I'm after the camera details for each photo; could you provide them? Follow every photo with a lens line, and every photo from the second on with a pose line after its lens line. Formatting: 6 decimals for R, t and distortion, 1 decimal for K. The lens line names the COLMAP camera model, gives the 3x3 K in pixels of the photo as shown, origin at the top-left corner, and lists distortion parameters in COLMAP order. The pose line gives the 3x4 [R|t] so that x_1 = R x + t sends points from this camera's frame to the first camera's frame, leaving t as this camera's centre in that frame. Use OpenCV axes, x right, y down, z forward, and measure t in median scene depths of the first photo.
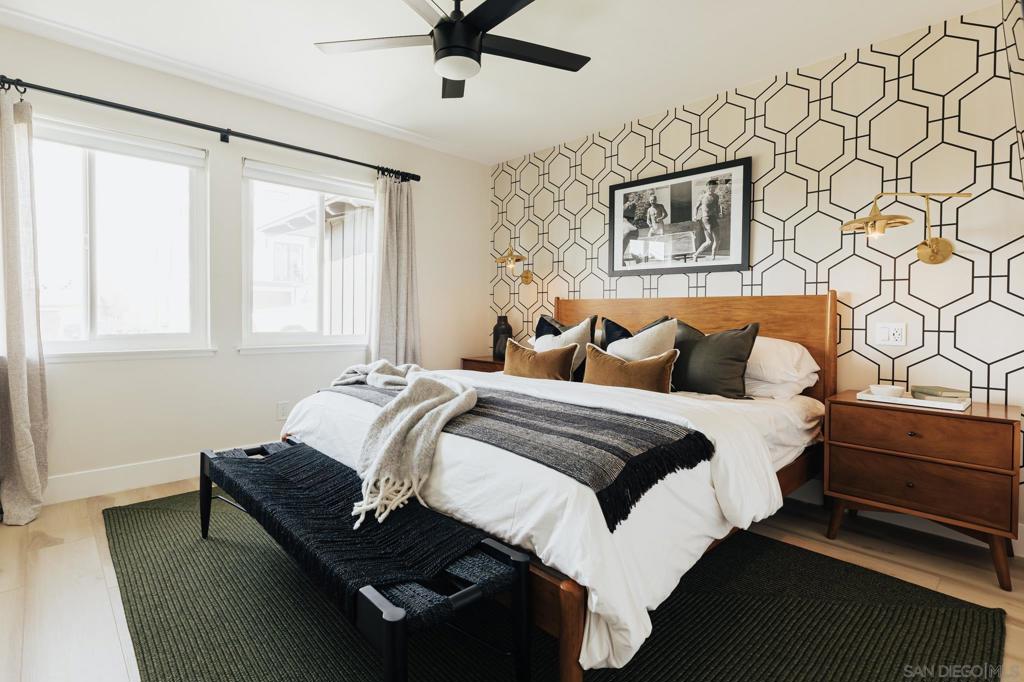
lens RADIAL K [[583.0, 0, 511.8], [0, 583.0, 300.5], [0, 0, 1]] dist [-0.002449, -0.000359]
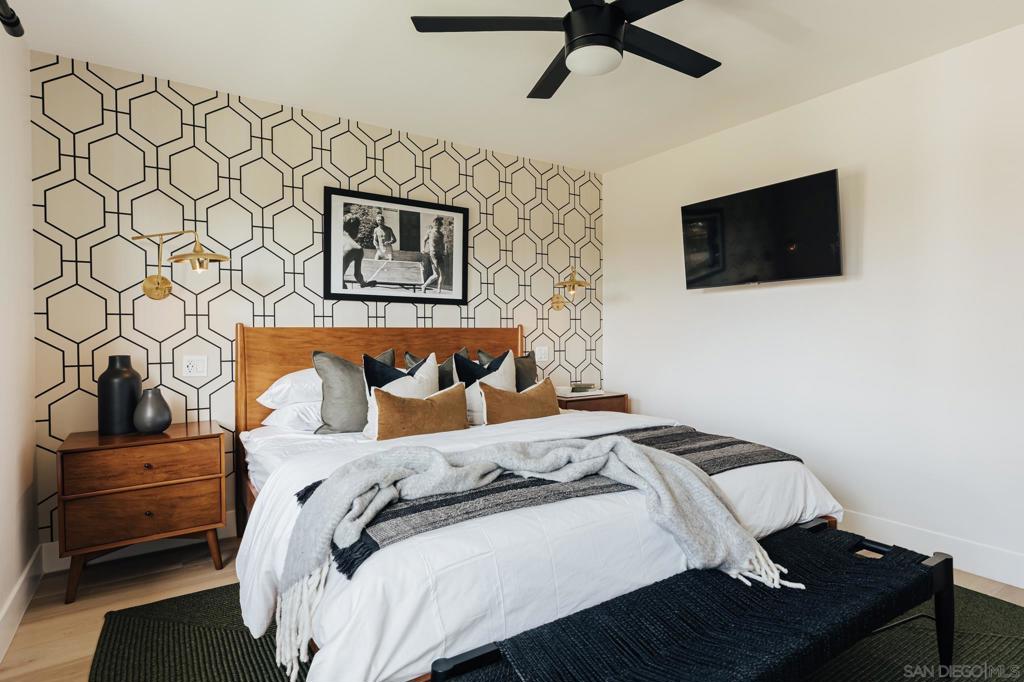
lens RADIAL K [[539.0, 0, 512.0], [0, 539.0, 341.0], [0, 0, 1]] dist [0.002302, 0.000274]
pose [[0.077329, -0.005410, 0.996991, -0.601226], [-0.001623, 0.999983, 0.005553, 0.012346], [-0.997004, -0.002048, 0.077319, 0.748292]]
